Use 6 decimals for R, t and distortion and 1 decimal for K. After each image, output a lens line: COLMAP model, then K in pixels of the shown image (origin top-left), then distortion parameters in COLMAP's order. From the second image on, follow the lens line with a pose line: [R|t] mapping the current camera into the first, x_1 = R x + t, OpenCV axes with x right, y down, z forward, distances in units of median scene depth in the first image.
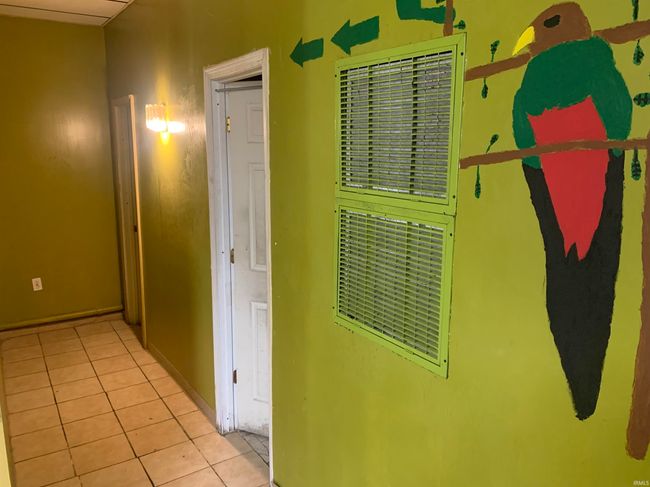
lens RADIAL K [[550.3, 0, 322.4], [0, 550.3, 239.4], [0, 0, 1]] dist [0.032686, -0.006458]
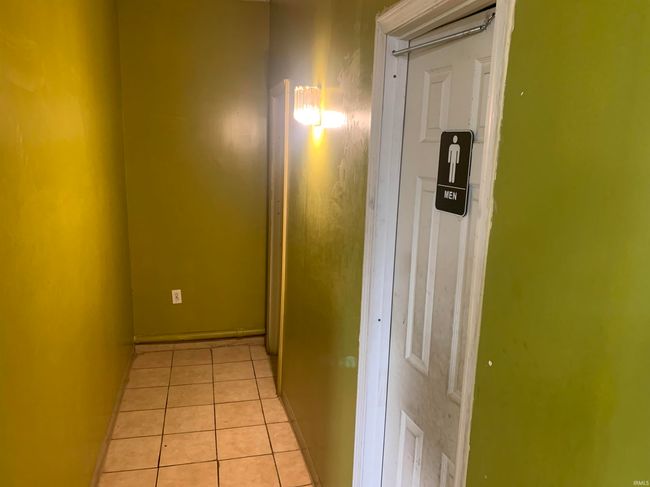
lens RADIAL K [[501.7, 0, 328.2], [0, 501.7, 240.6], [0, 0, 1]] dist [0.058058, -0.003245]
pose [[0.951148, 0.092598, -0.294523, -0.063424], [-0.090085, 0.995688, 0.022122, -0.059566], [0.295302, 0.005491, 0.955388, 0.362837]]
